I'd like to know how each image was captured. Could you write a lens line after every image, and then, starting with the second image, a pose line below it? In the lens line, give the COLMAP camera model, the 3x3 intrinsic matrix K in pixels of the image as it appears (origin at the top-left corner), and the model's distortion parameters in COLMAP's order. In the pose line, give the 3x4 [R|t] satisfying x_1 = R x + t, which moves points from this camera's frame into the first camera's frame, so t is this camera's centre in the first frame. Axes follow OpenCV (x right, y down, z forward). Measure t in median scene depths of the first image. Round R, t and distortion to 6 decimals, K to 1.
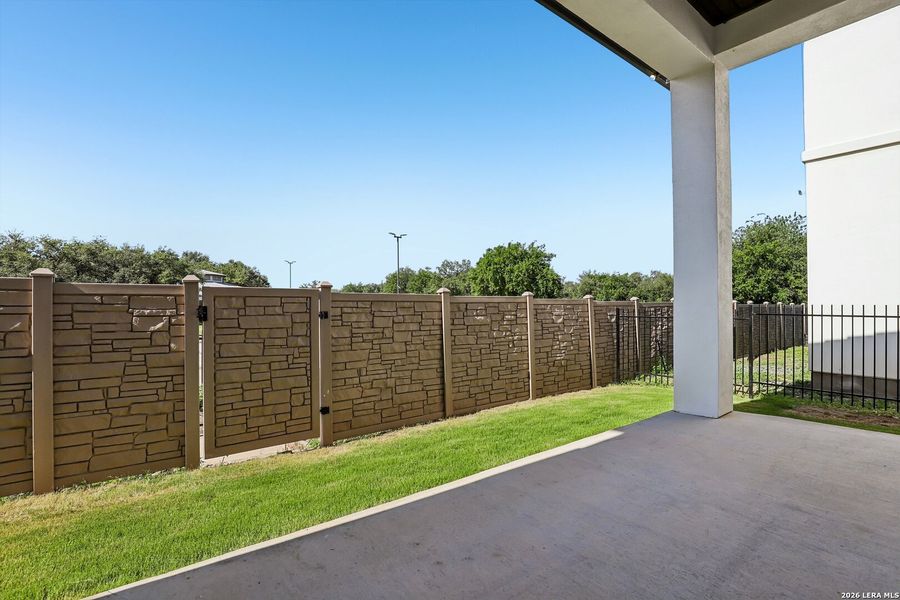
lens RADIAL K [[412.9, 0, 430.5], [0, 412.9, 300.1], [0, 0, 1]] dist [-0.000475, -0.000702]
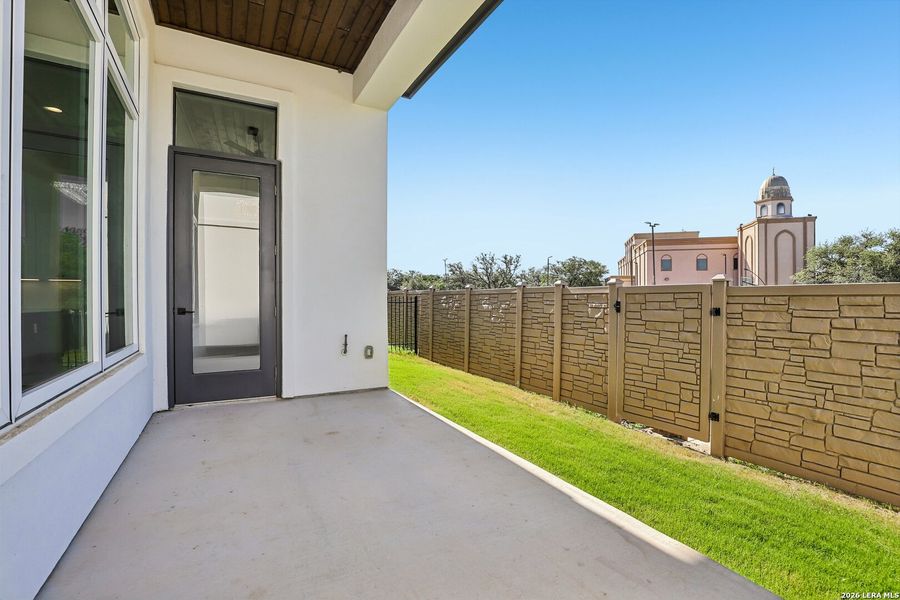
lens RADIAL K [[412.9, 0, 426.0], [0, 412.9, 299.6], [0, 0, 1]] dist [-0.000475, -0.000702]
pose [[-0.142956, -0.007219, -0.989703, 0.724502], [-0.000316, 0.999974, -0.007248, 0.016276], [0.989729, -0.000724, -0.142954, 0.494404]]
